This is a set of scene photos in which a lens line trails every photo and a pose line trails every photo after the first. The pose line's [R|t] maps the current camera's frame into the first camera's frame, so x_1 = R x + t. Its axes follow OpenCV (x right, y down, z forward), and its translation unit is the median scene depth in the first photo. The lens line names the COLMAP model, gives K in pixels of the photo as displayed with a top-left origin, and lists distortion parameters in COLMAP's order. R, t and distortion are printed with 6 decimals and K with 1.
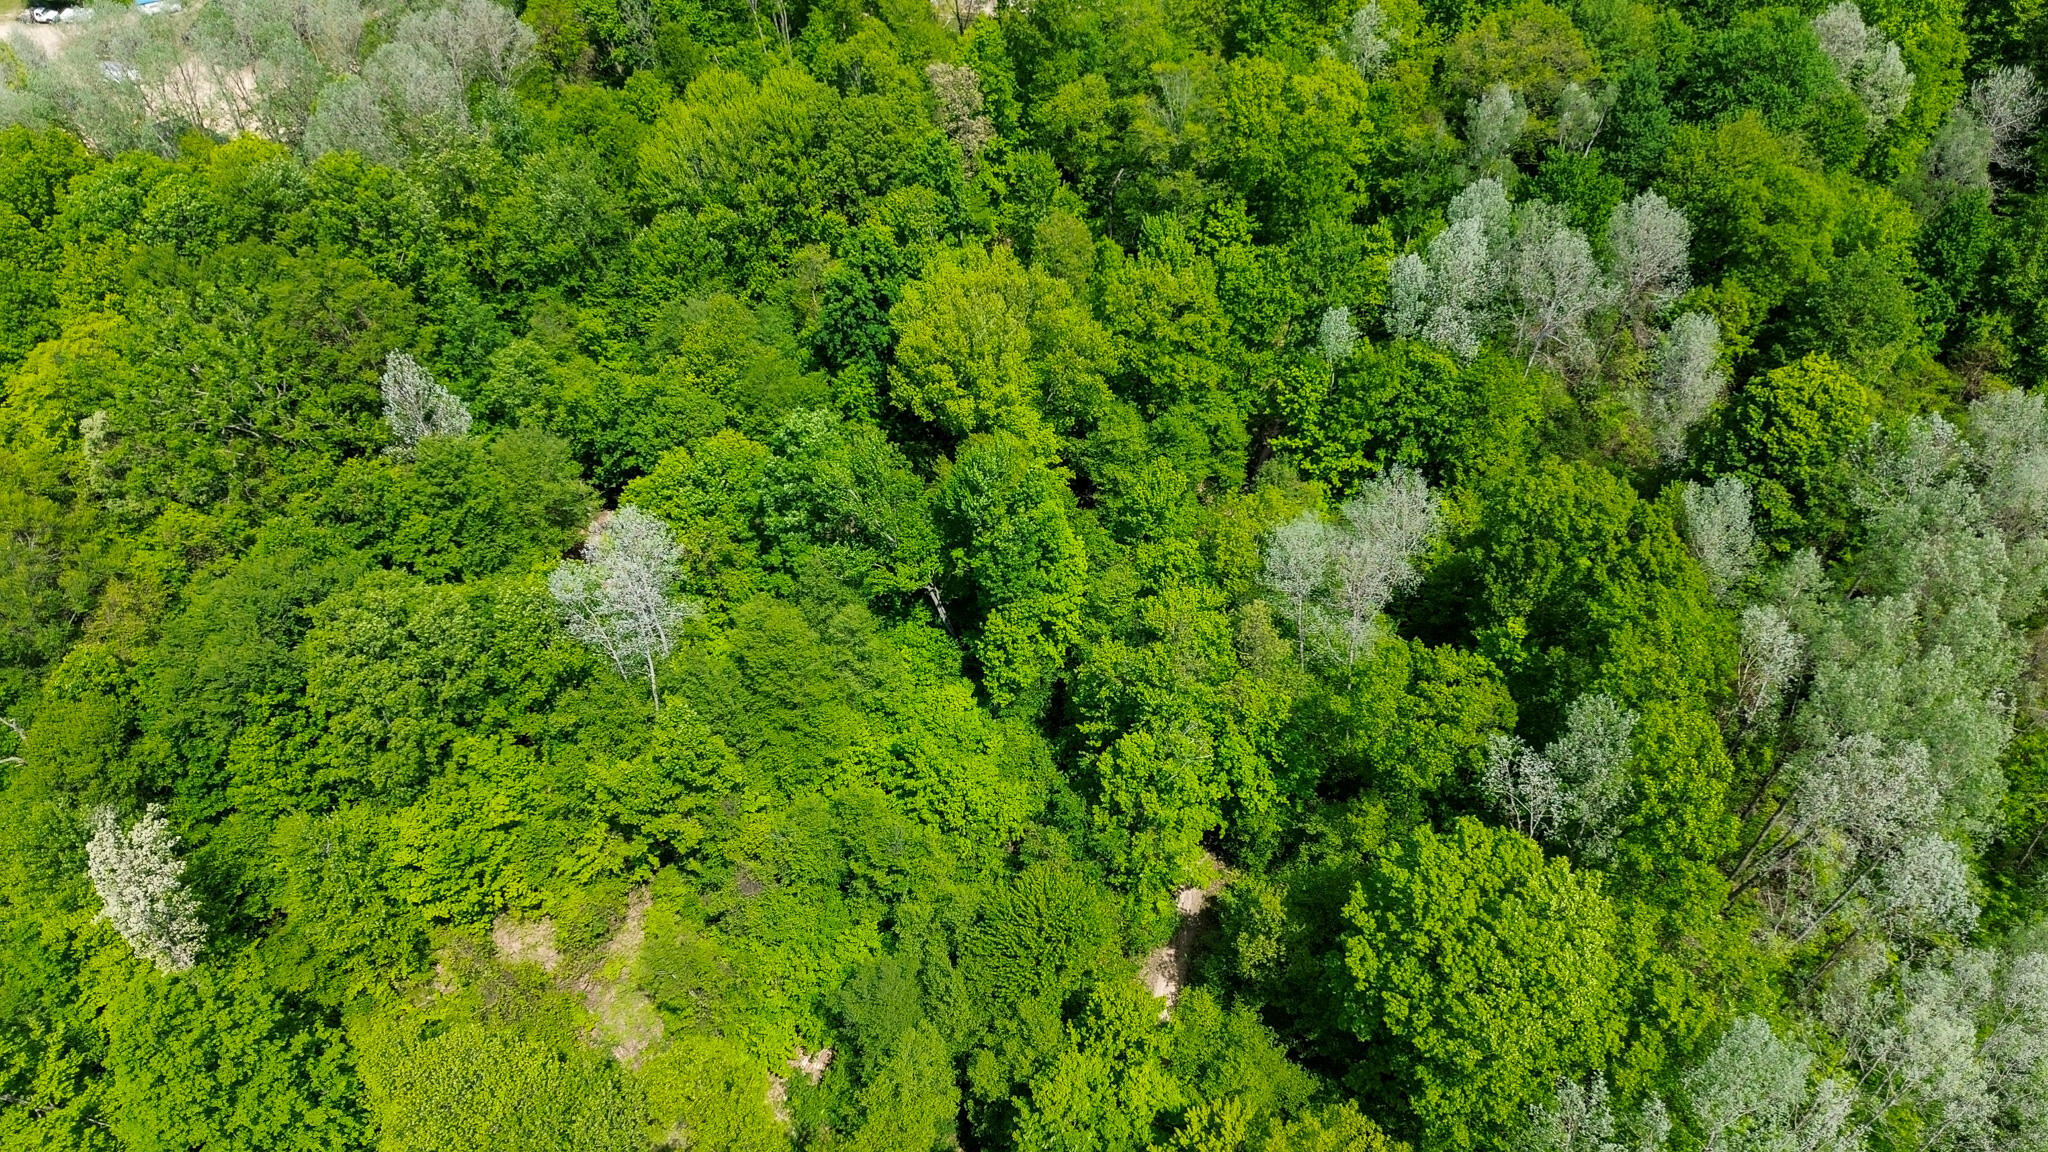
lens RADIAL K [[1493.6, 0, 1024.0], [0, 1493.6, 576.0], [0, 0, 1]] dist [0.083185, -0.074771]
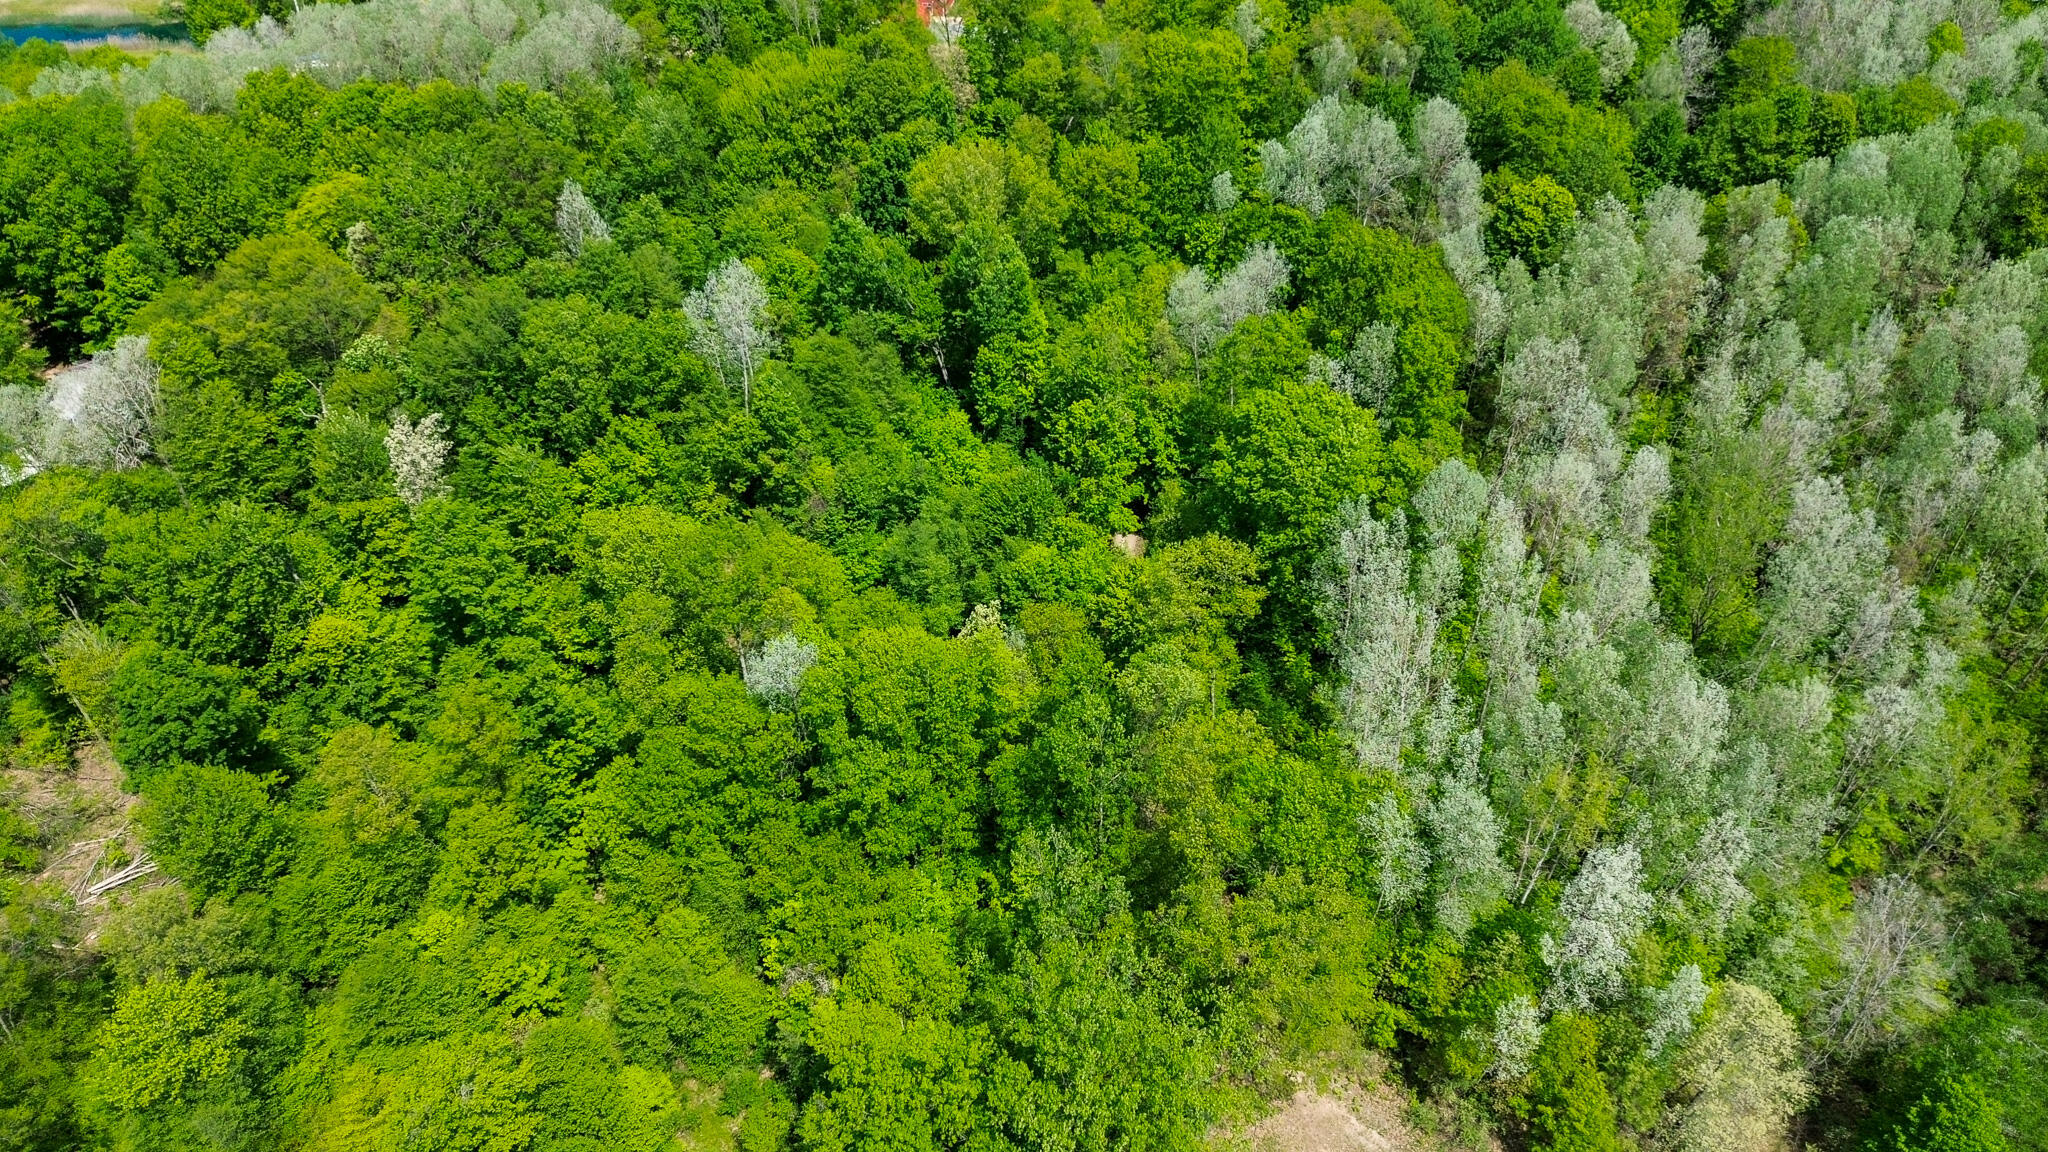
lens RADIAL K [[1474.8, 0, 1024.0], [0, 1474.8, 576.0], [0, 0, 1]] dist [0.059272, -0.008588]
pose [[0.999792, -0.009547, 0.018028, -0.007697], [0.011733, 0.992043, -0.125355, 0.358012], [-0.016688, 0.125540, 0.991948, -0.323877]]
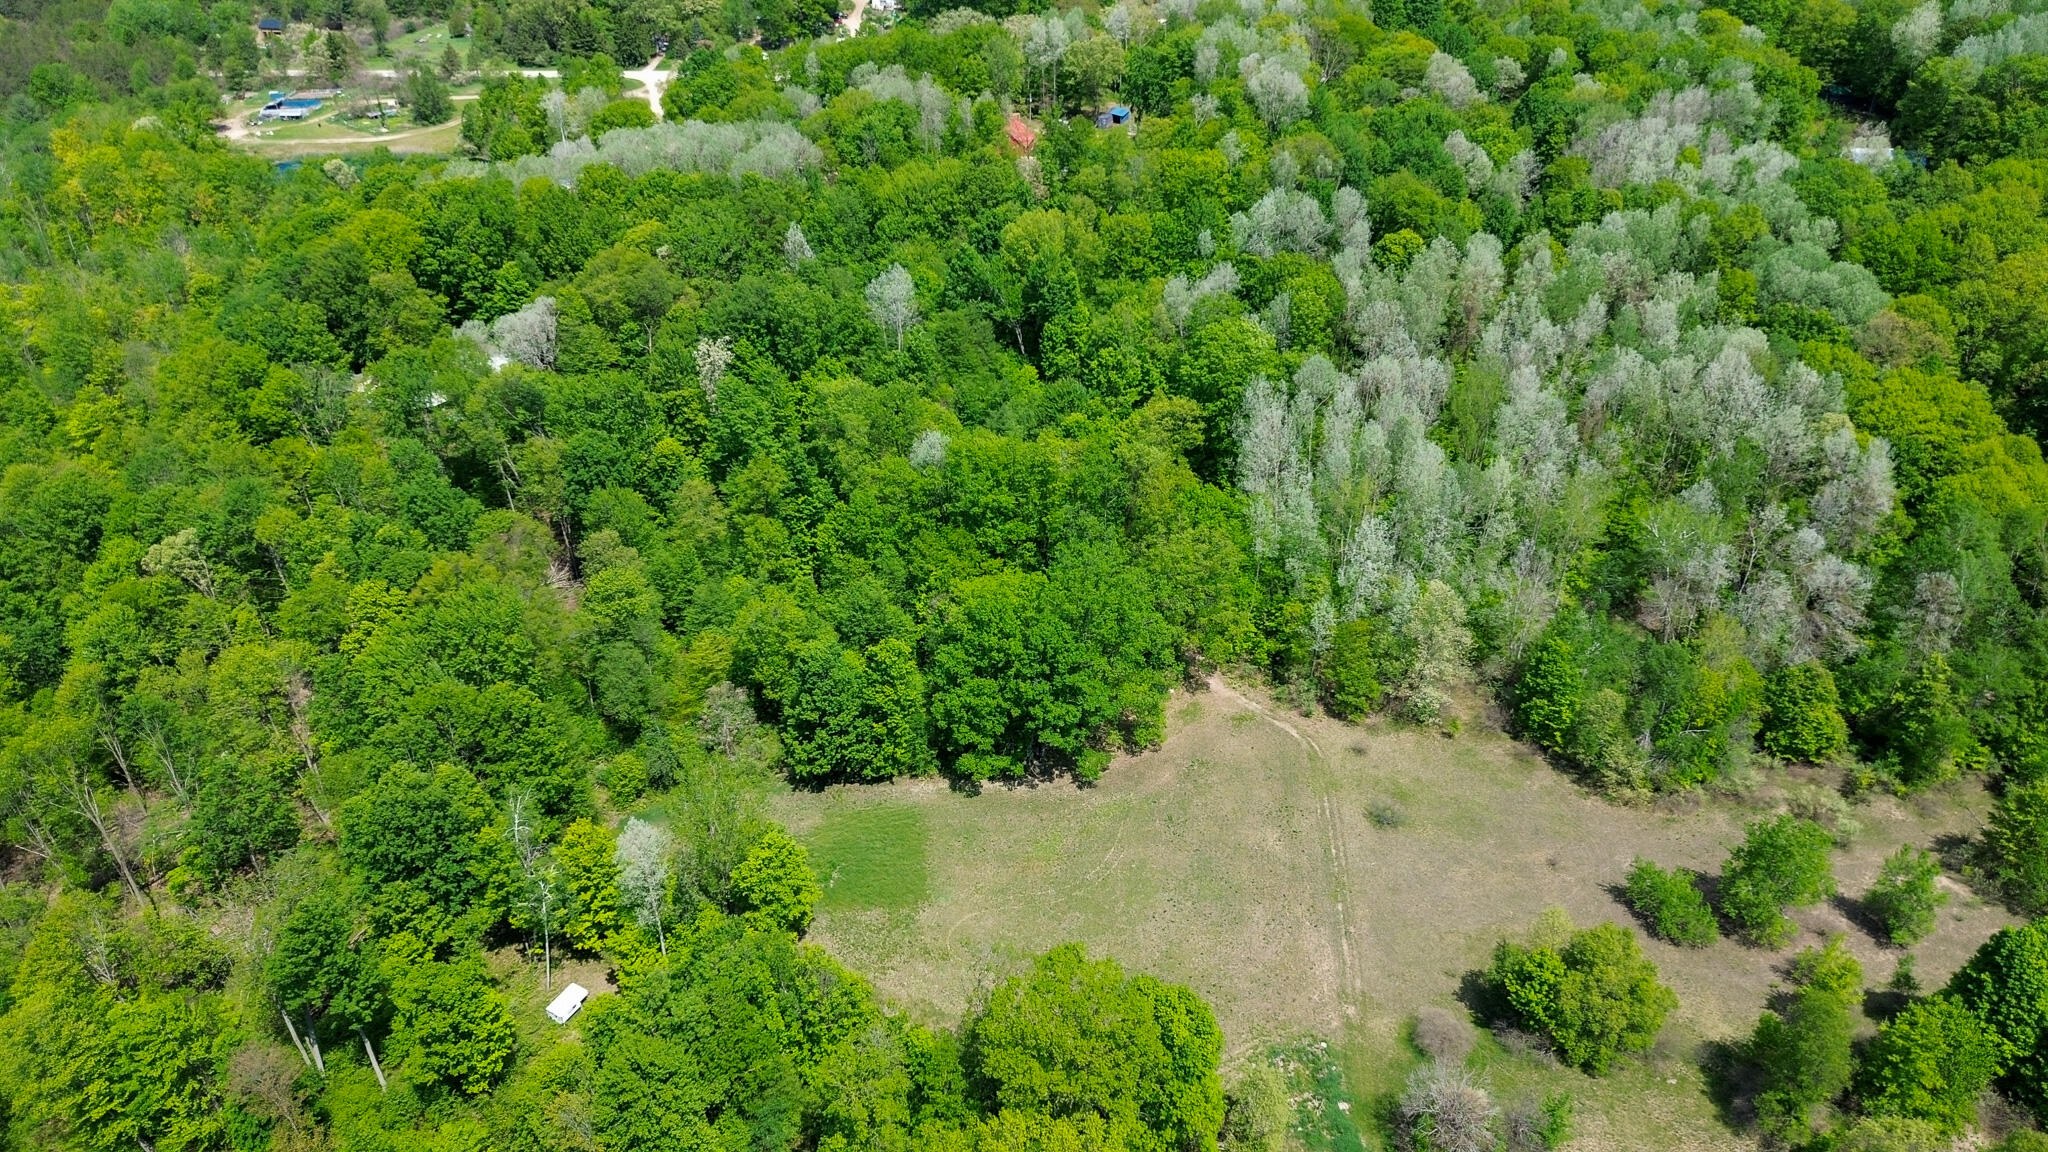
lens RADIAL K [[1484.5, 0, 1024.0], [0, 1484.5, 576.0], [0, 0, 1]] dist [0.099297, -0.000503]
pose [[0.999631, 0.017530, -0.020728, -0.002203], [-0.022173, 0.967762, -0.250887, 0.829318], [0.015662, 0.251254, 0.967794, -0.950697]]
